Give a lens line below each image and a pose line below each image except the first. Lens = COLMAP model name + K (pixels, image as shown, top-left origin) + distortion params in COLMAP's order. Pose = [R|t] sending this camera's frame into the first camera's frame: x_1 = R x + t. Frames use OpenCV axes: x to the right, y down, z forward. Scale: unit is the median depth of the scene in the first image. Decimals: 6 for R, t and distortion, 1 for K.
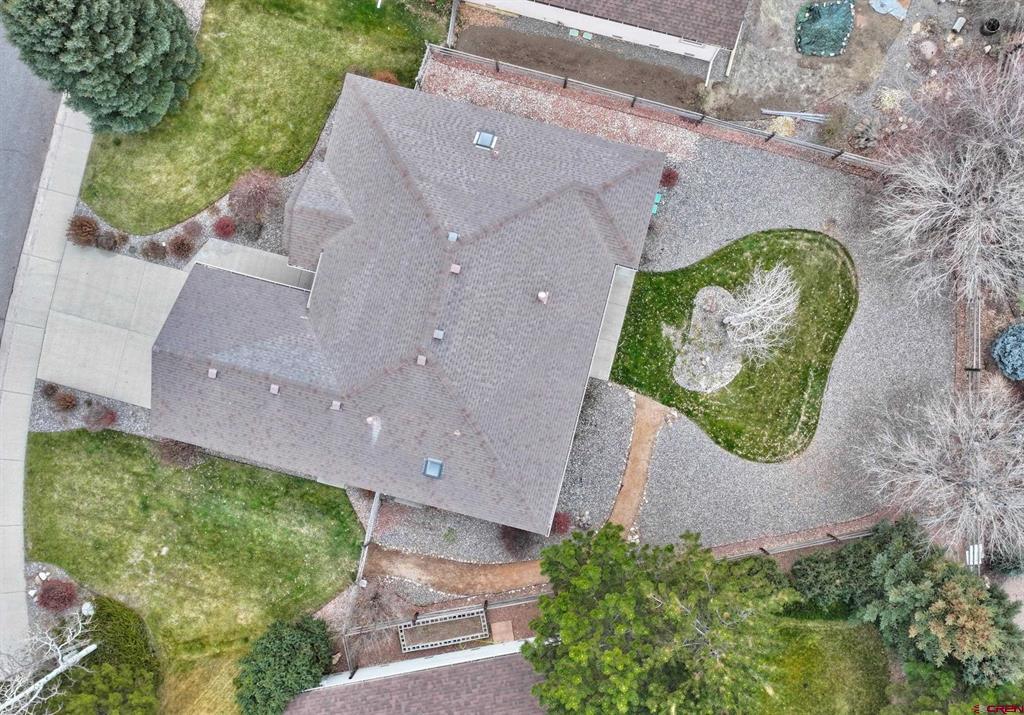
lens RADIAL K [[777.7, 0, 512.0], [0, 777.7, 357.5], [0, 0, 1]] dist [0.007427, 0.003361]
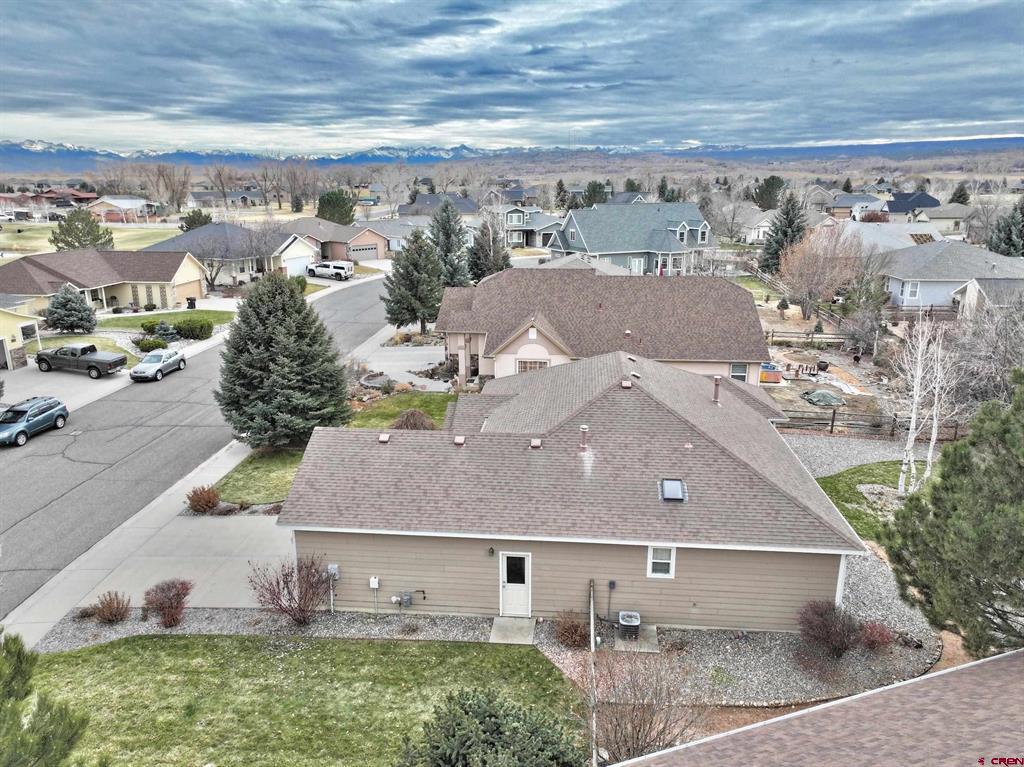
lens RADIAL K [[712.2, 0, 512.0], [0, 712.2, 383.5], [0, 0, 1]] dist [-0.001295, -0.000124]
pose [[0.988870, -0.025089, 0.146655, -0.345400], [0.147594, 0.289889, -0.945611, 0.724244], [-0.018790, 0.956731, 0.290365, 0.689057]]
